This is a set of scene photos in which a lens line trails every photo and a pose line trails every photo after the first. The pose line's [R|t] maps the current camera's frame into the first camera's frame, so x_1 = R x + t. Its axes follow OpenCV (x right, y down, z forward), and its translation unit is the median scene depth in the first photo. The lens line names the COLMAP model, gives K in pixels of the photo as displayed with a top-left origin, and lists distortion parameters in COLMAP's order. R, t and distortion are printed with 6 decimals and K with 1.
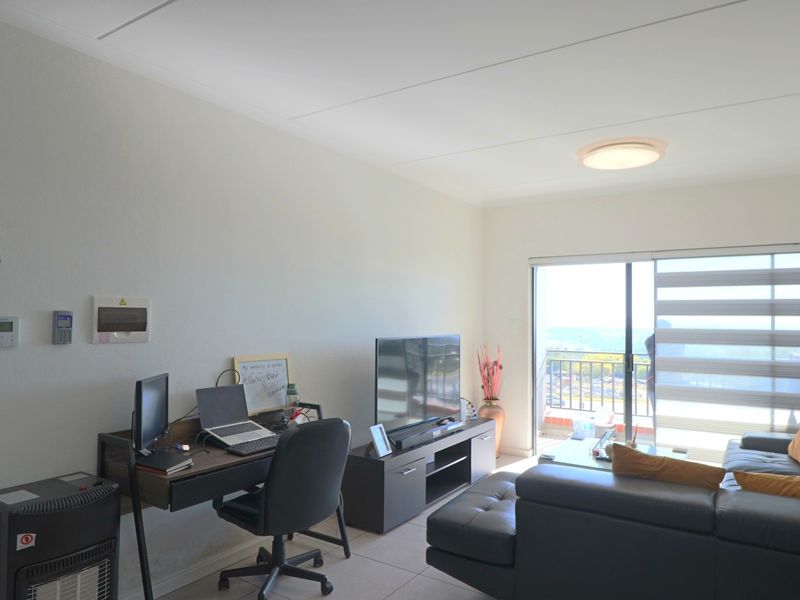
lens RADIAL K [[546.7, 0, 400.0], [0, 546.7, 300.0], [0, 0, 1]] dist [0.003790, -0.004412]
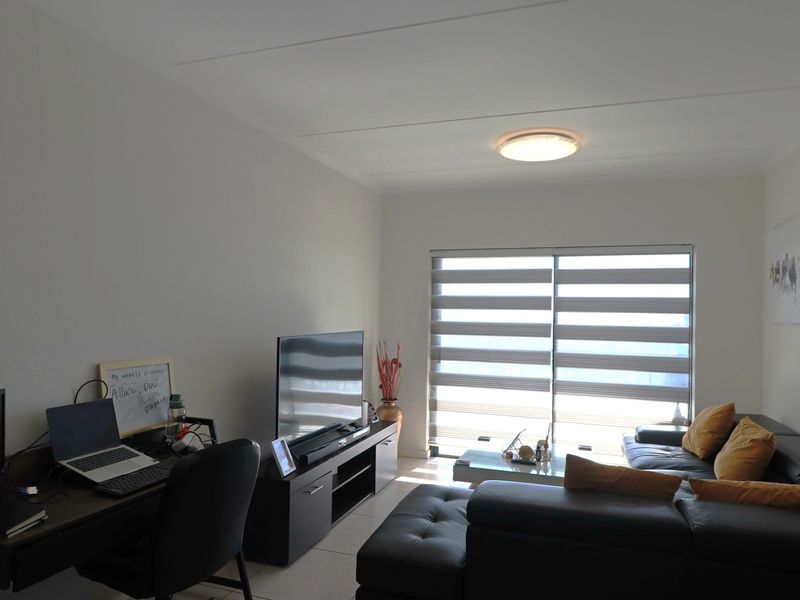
lens RADIAL K [[546.7, 0, 400.0], [0, 546.7, 300.0], [0, 0, 1]] dist [0.003790, -0.004412]
pose [[0.969146, 0.012772, 0.246155, -0.079043], [-0.016251, 0.999795, 0.012105, -0.001852], [-0.245950, -0.015732, 0.969155, 0.139174]]
